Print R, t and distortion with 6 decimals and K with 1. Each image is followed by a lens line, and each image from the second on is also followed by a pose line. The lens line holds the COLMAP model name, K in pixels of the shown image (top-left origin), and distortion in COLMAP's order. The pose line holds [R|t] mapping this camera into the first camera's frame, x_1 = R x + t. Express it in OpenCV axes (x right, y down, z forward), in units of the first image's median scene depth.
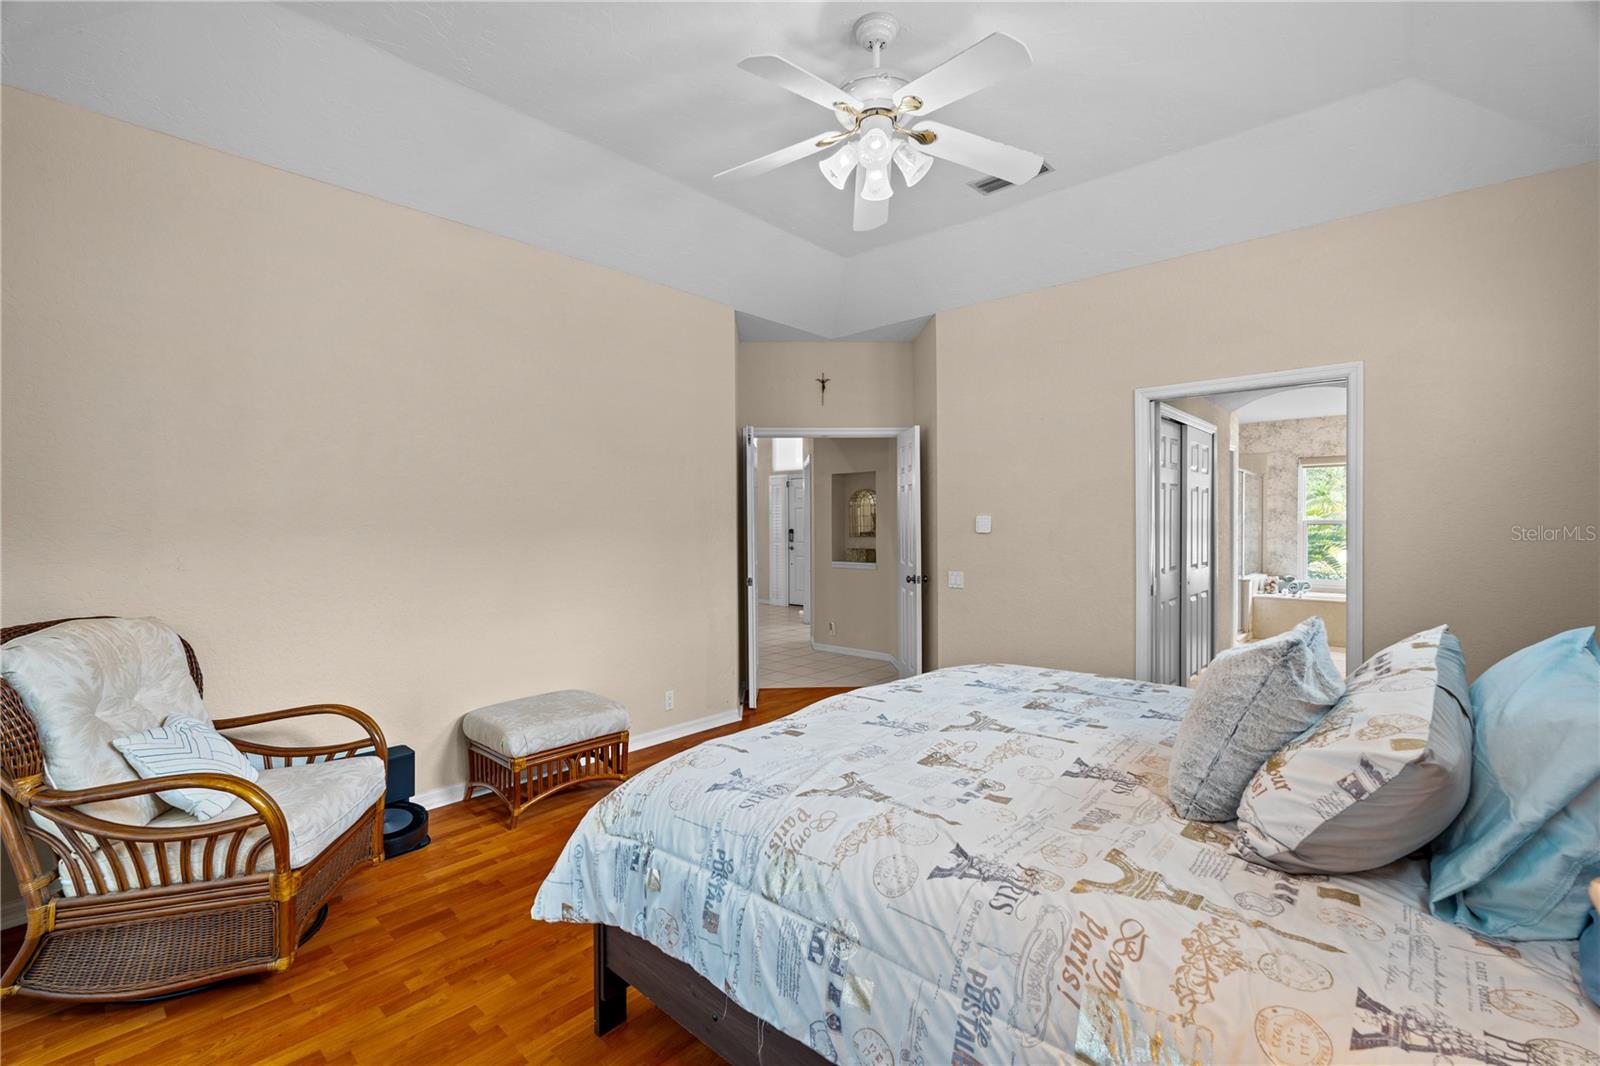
lens RADIAL K [[703.8, 0, 800.0], [0, 703.8, 528.8], [0, 0, 1]] dist [-0.006330, 0.000717]
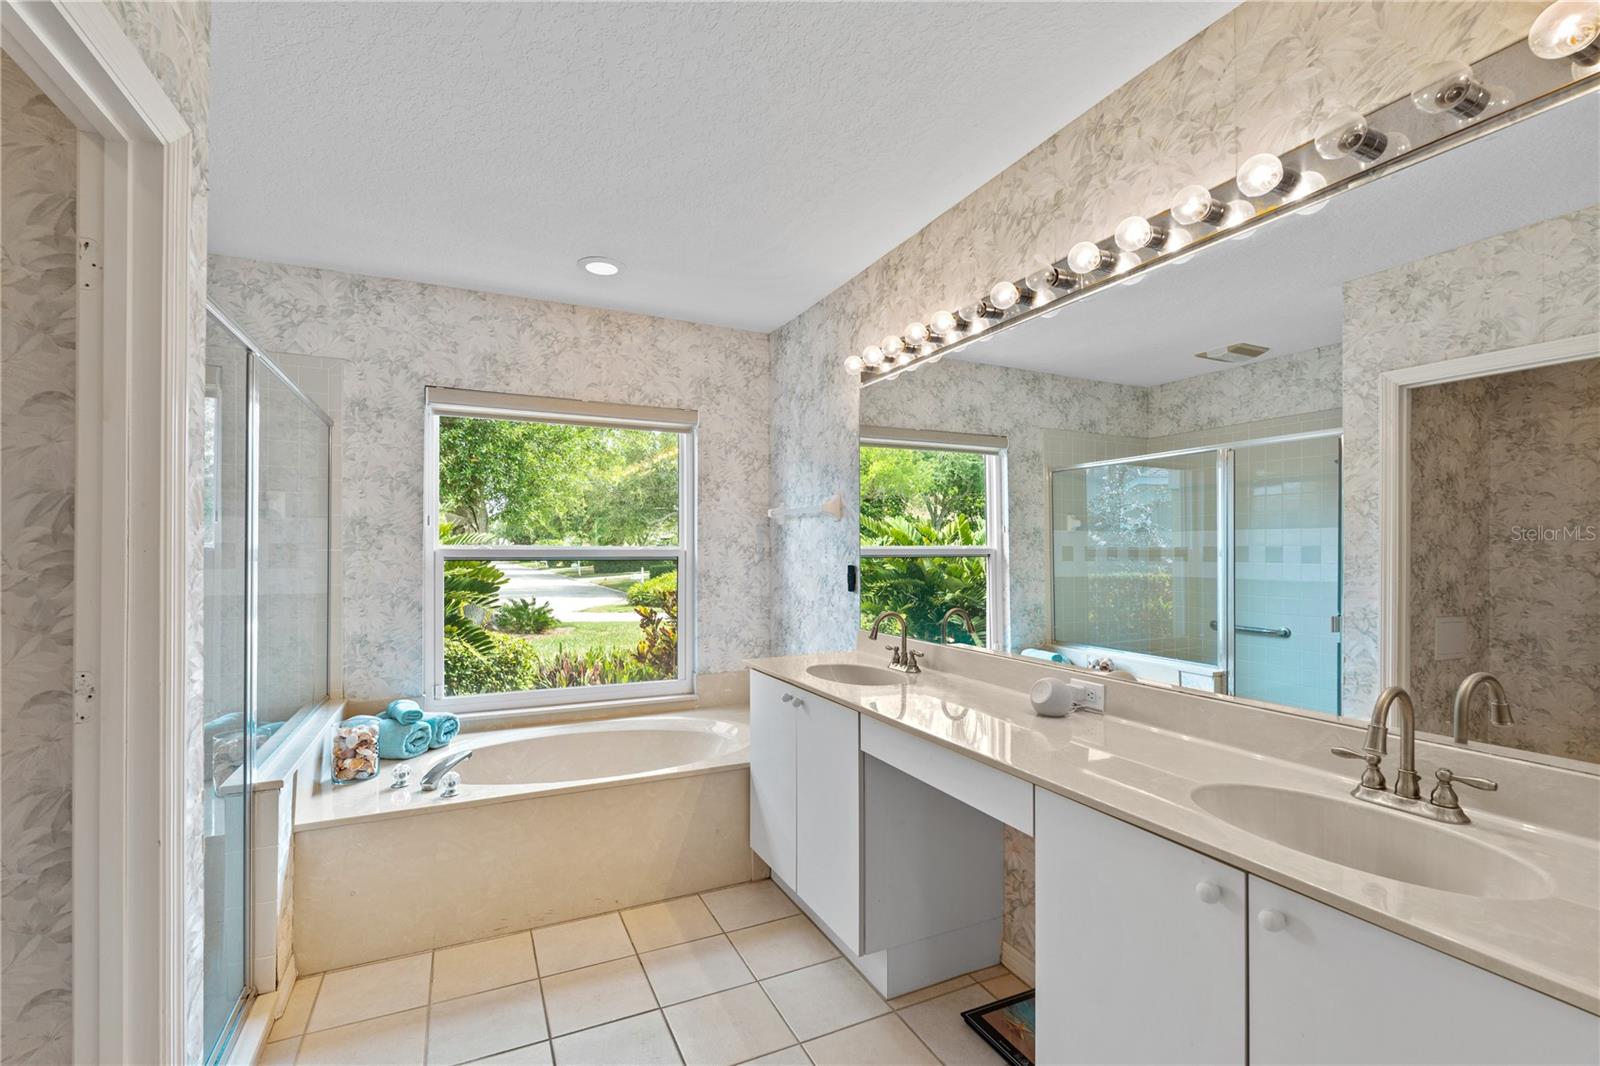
lens RADIAL K [[703.8, 0, 800.7], [0, 703.8, 548.8], [0, 0, 1]] dist [-0.006330, 0.000717]
pose [[0.383305, 0.003948, 0.923613, 0.440158], [0.003566, 0.999977, -0.005755, -0.009510], [-0.923615, 0.005499, 0.383282, 0.670203]]
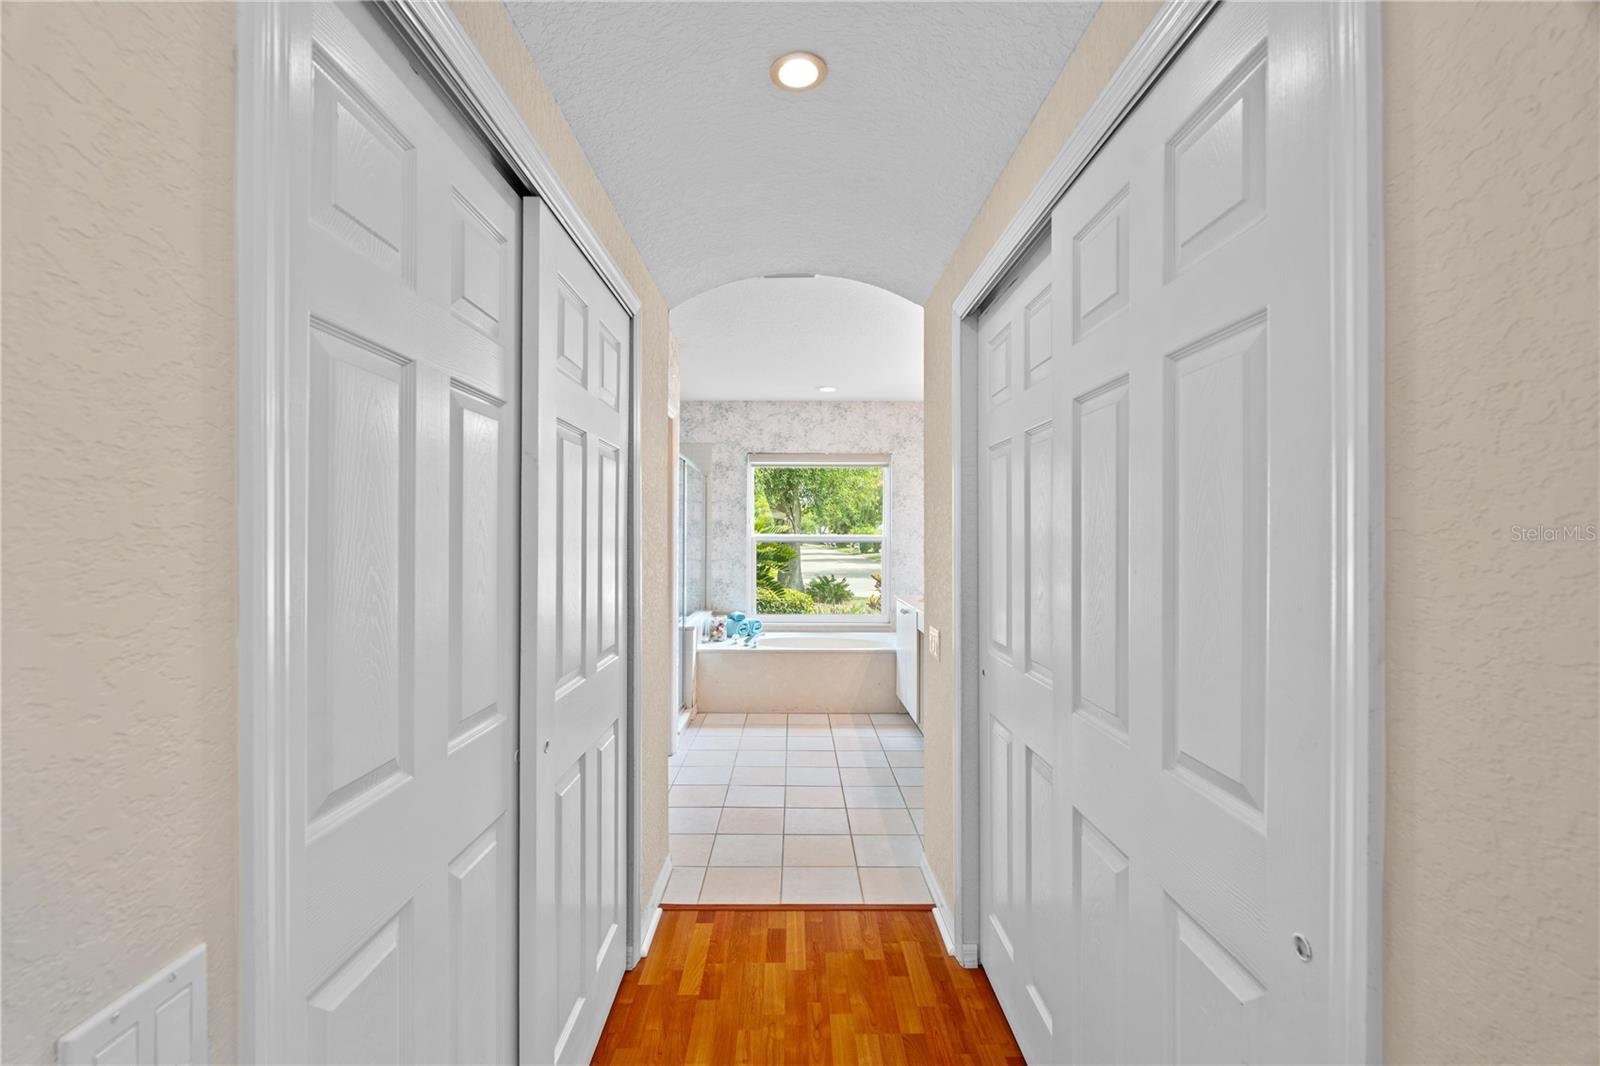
lens RADIAL K [[703.8, 0, 795.9], [0, 703.8, 537.6], [0, 0, 1]] dist [-0.006330, 0.000717]
pose [[0.742695, 0.002711, 0.669625, 0.249677], [0.000049, 0.999992, -0.004103, -0.007971], [-0.669630, 0.003080, 0.742688, 0.412305]]
